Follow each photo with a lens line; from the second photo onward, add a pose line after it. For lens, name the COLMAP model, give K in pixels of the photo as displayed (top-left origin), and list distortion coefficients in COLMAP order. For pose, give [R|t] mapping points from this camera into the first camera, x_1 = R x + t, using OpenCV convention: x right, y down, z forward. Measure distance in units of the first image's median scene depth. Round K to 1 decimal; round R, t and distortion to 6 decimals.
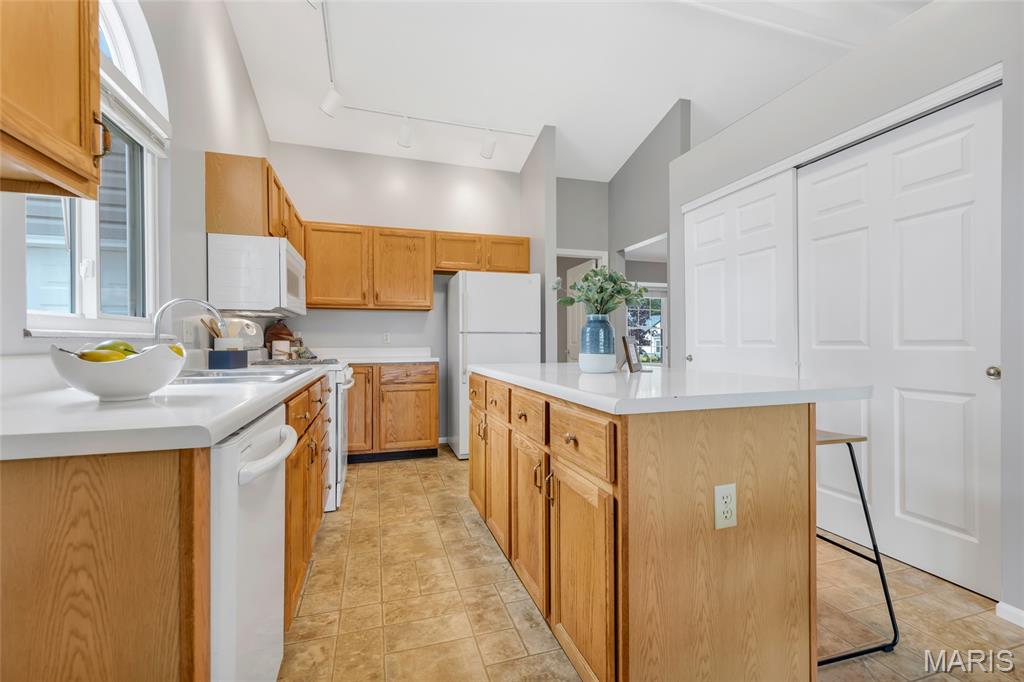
lens RADIAL K [[440.8, 0, 511.0], [0, 440.8, 340.9], [0, 0, 1]] dist [0.005078, -0.000470]
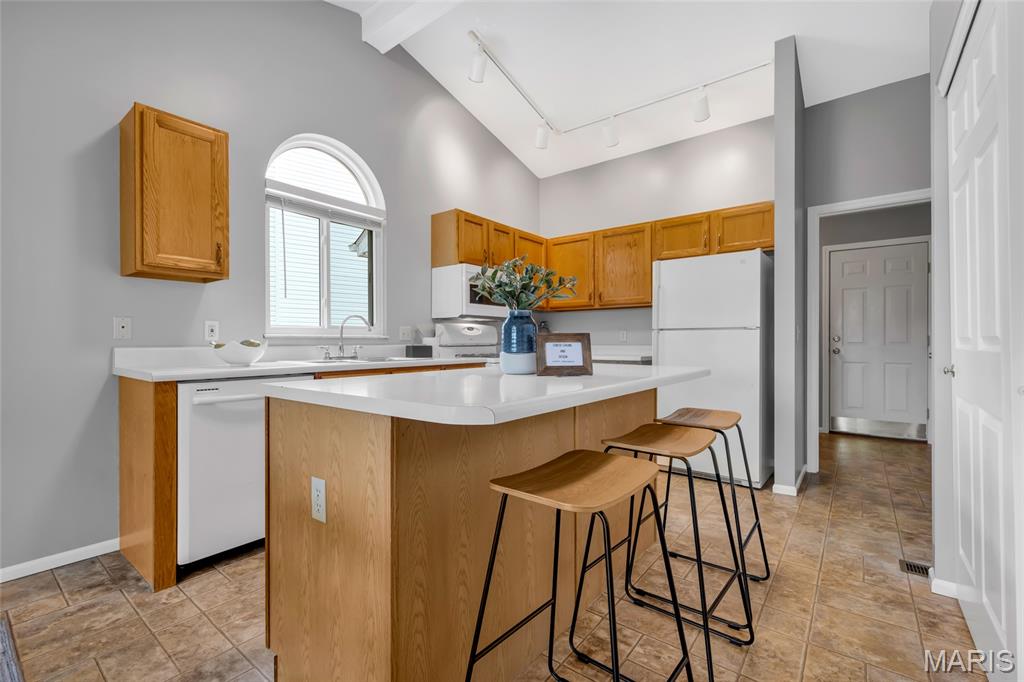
lens RADIAL K [[440.8, 0, 503.0], [0, 440.8, 341.5], [0, 0, 1]] dist [0.005078, -0.000470]
pose [[0.562138, 0.002408, -0.827040, 0.503925], [0.002393, 0.999987, 0.004538, 0.000950], [0.827040, -0.004530, 0.562125, 0.248619]]
